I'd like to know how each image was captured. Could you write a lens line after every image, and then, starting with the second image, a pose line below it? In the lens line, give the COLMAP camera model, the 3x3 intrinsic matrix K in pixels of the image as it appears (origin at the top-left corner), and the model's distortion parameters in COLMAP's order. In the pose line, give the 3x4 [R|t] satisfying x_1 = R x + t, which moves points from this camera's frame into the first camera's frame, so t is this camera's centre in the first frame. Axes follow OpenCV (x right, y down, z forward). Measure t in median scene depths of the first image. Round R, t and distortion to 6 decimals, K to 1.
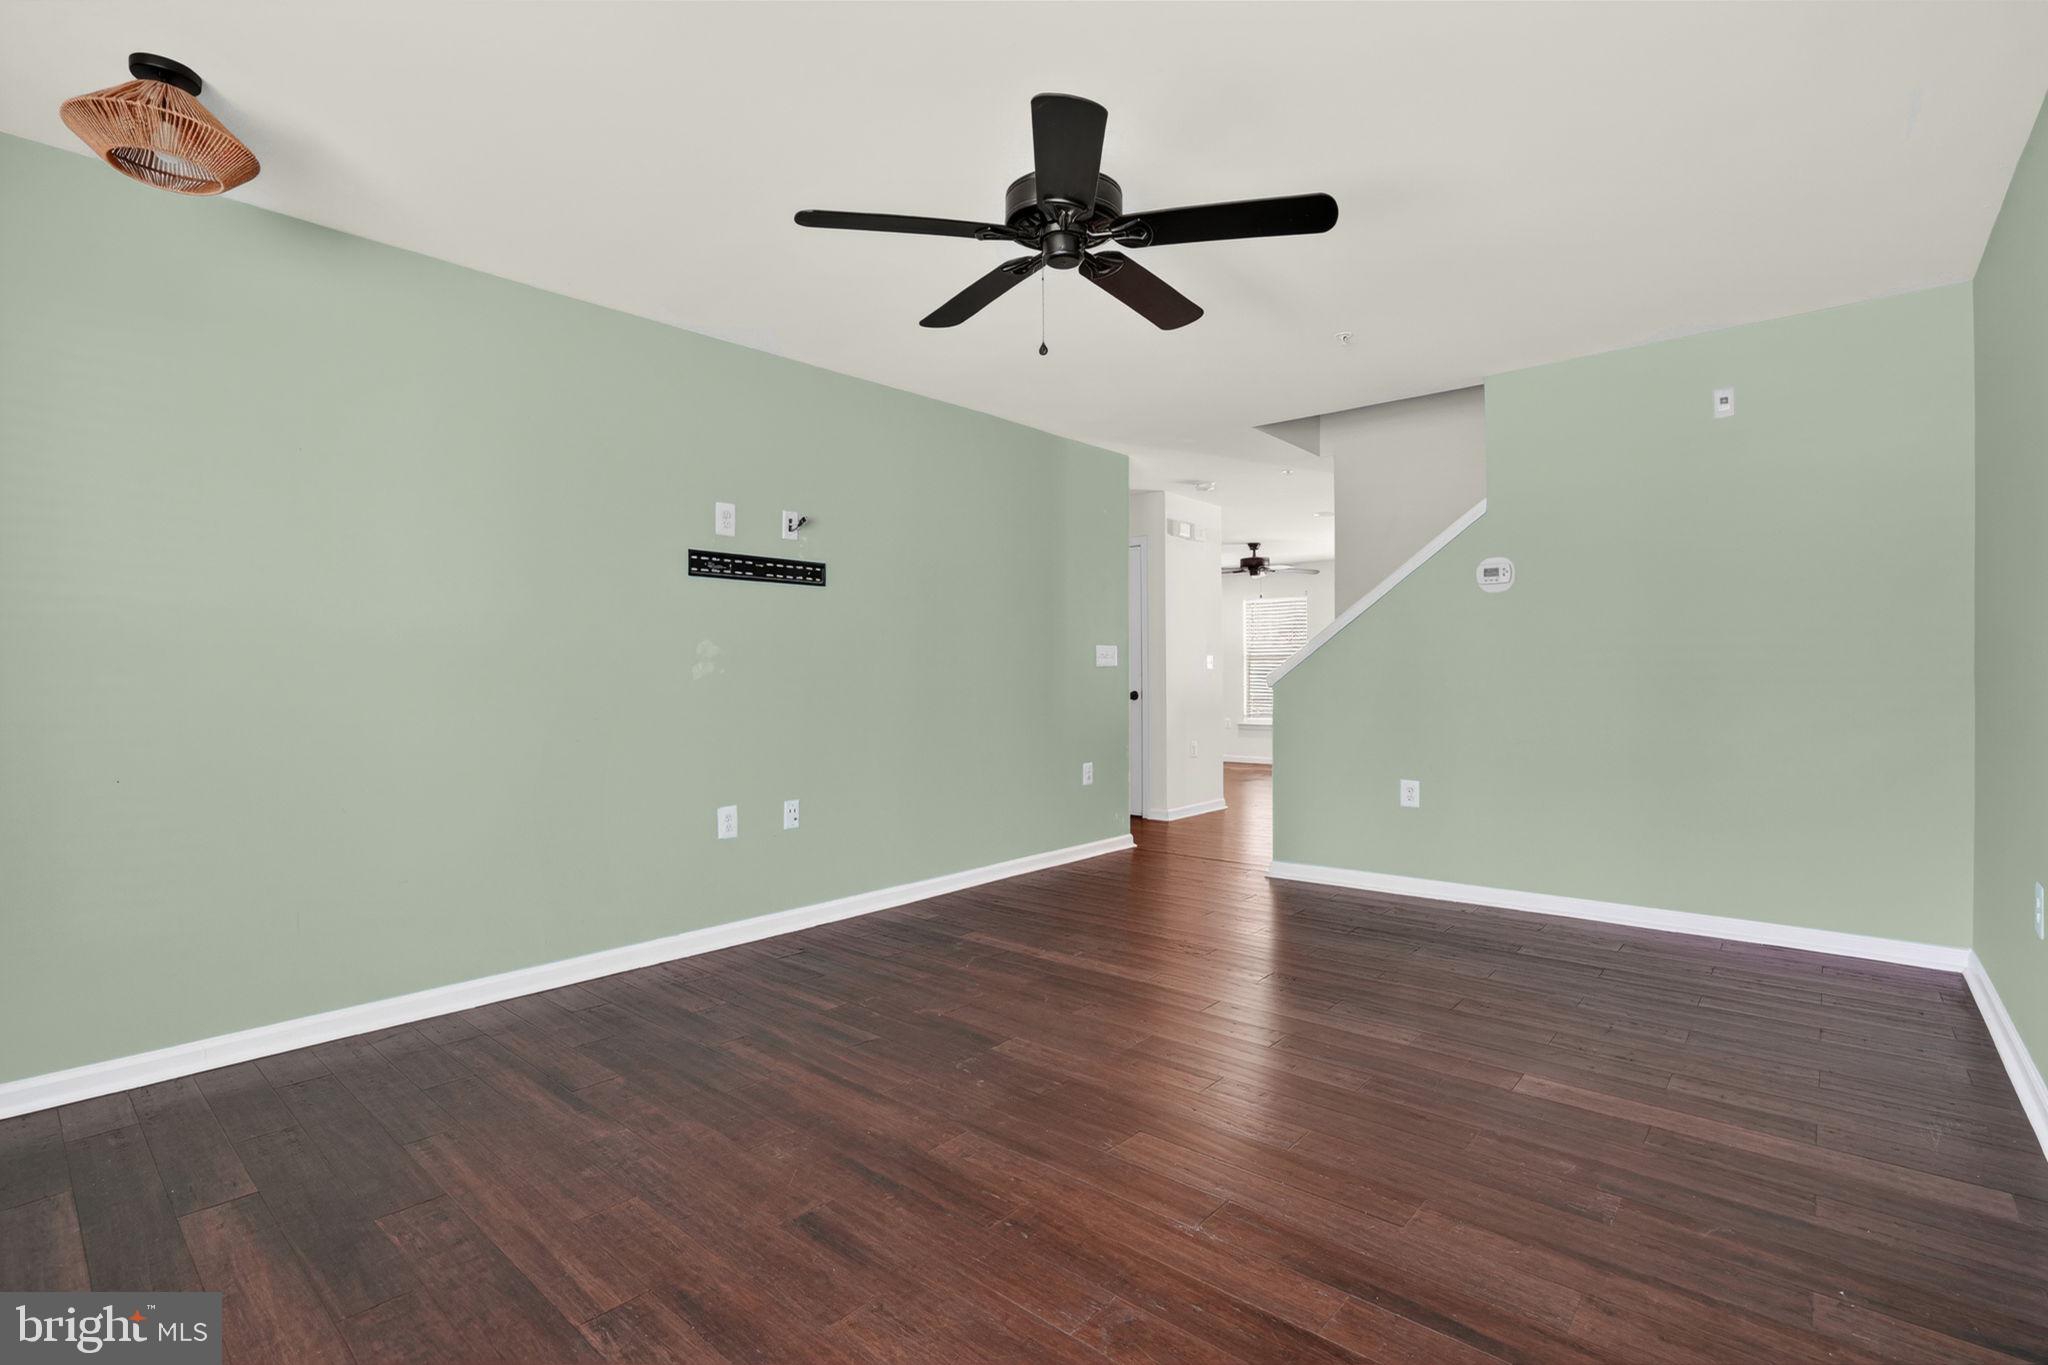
lens RADIAL K [[959.4, 0, 1032.4], [0, 959.4, 681.7], [0, 0, 1]] dist [-0.057595, 0.024967]
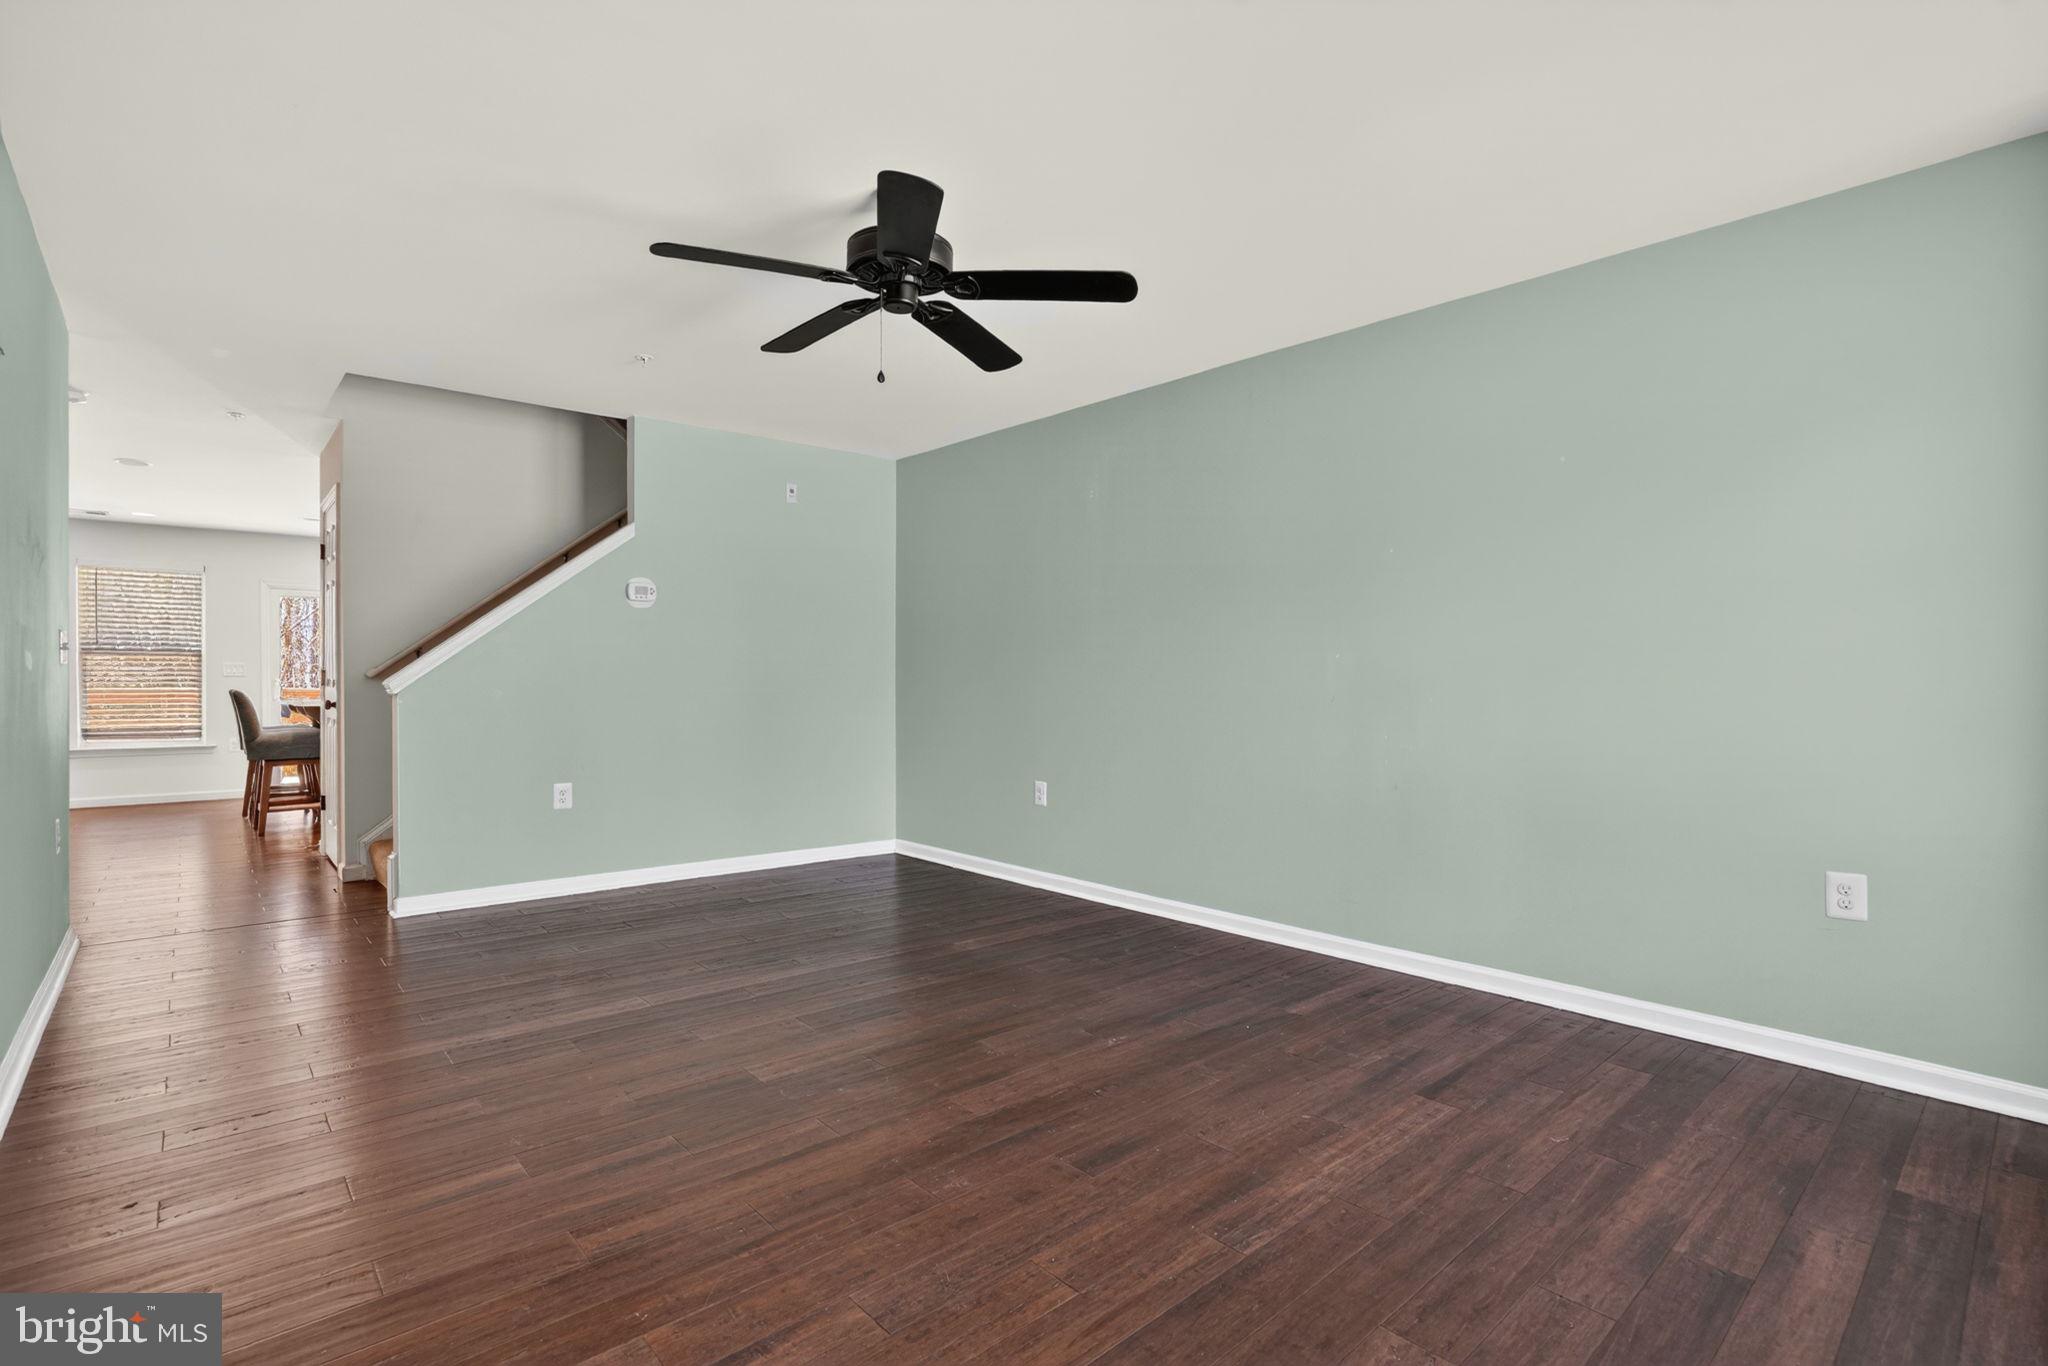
lens RADIAL K [[959.4, 0, 1032.4], [0, 959.4, 682.2], [0, 0, 1]] dist [-0.057595, 0.024967]
pose [[0.121242, 0.007390, 0.992595, -1.035103], [-0.000545, 0.999973, -0.007379, 0.004617], [-0.992623, 0.000354, 0.121243, 0.699336]]
